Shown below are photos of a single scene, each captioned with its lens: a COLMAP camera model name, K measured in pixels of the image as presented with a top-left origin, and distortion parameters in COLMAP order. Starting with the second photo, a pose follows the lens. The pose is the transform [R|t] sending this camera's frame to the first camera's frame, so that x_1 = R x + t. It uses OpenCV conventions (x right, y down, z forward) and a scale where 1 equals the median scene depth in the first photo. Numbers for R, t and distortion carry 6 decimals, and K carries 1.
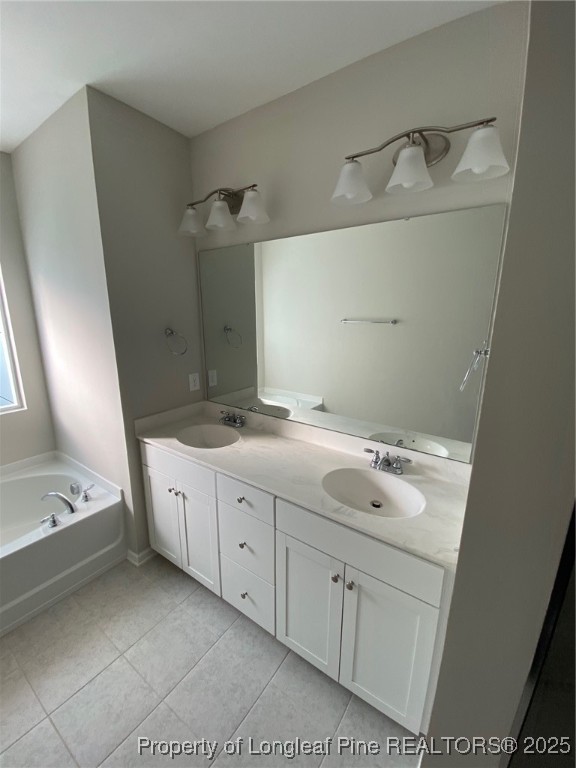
lens RADIAL K [[312.9, 0, 292.5], [0, 312.9, 383.6], [0, 0, 1]] dist [0.020887, -0.022142]
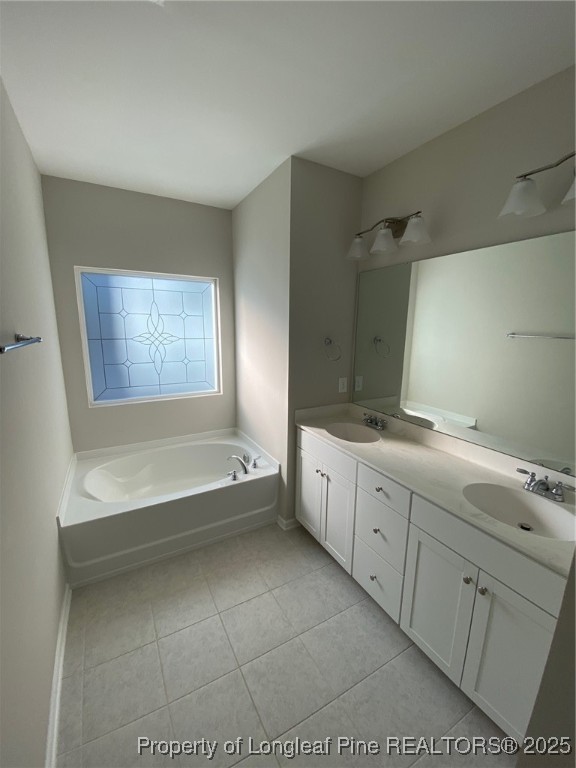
lens RADIAL K [[317.2, 0, 281.4], [0, 317.2, 382.8], [0, 0, 1]] dist [0.045042, -0.044109]
pose [[0.890661, 0.086170, -0.446427, 0.003555], [-0.104791, 0.994347, -0.017136, 0.037030], [0.442426, 0.062044, 0.894656, -0.171836]]
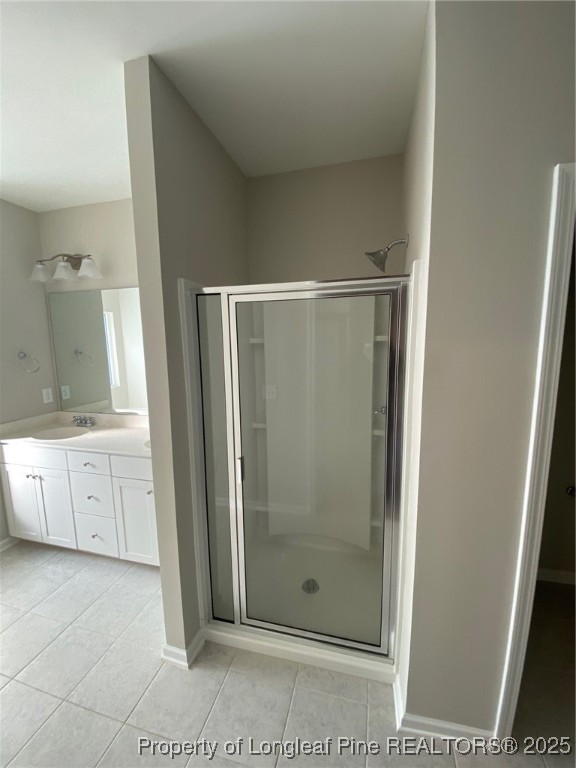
lens RADIAL K [[312.9, 0, 292.5], [0, 312.9, 383.6], [0, 0, 1]] dist [0.020887, -0.022142]
pose [[0.938655, -0.061777, 0.339278, 0.213291], [0.090180, 0.993561, -0.068584, 0.148326], [-0.332857, 0.094973, 0.938183, -0.593887]]
